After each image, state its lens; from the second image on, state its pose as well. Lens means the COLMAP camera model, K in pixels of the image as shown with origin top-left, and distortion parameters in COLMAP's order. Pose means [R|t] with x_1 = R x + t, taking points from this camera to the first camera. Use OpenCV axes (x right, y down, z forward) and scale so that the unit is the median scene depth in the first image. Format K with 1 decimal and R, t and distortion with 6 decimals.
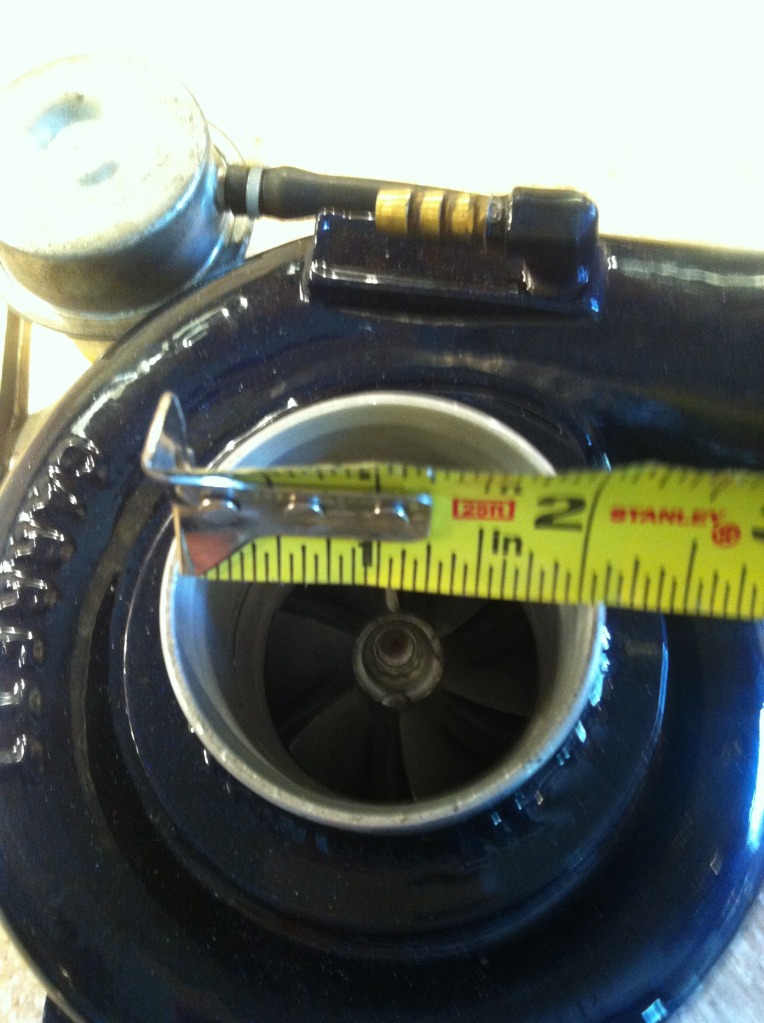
lens RADIAL K [[879.1, 0, 379.9], [0, 879.1, 512.1], [0, 0, 1]] dist [0.007188, 0.004927]
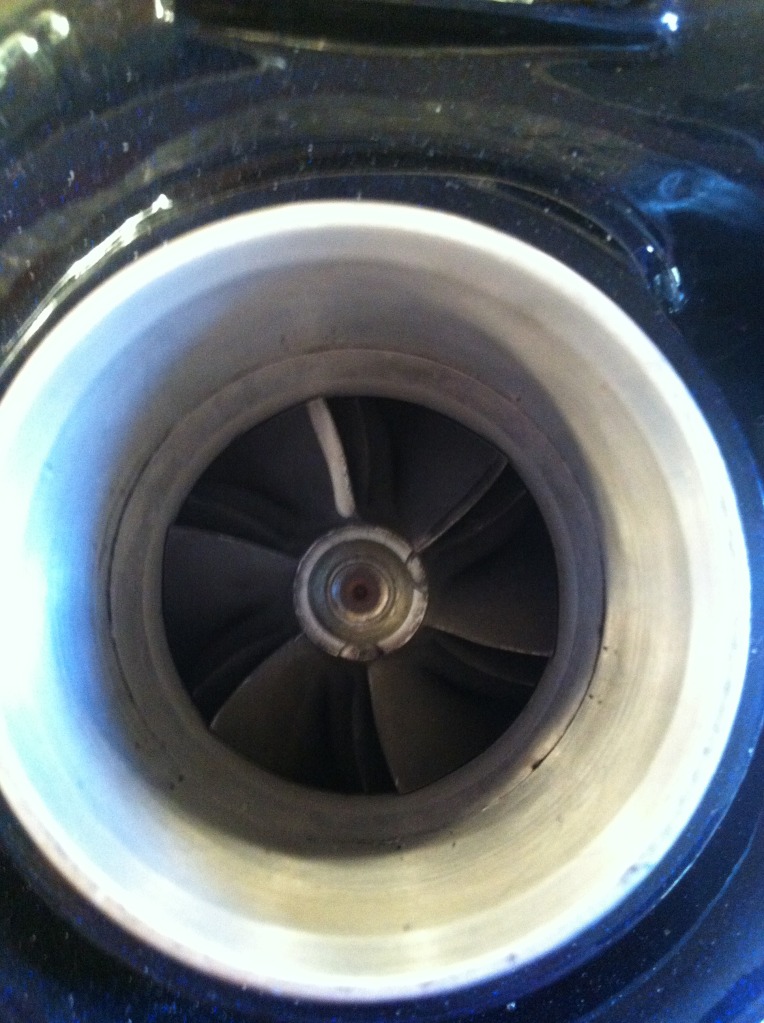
lens RADIAL K [[925.4, 0, 395.2], [0, 925.4, 508.6], [0, 0, 1]] dist [0.000032, -0.099621]
pose [[0.991620, -0.074180, 0.105766, -0.023841], [0.044950, 0.965672, 0.255847, -0.076723], [-0.121114, -0.248949, 0.960914, 0.329935]]
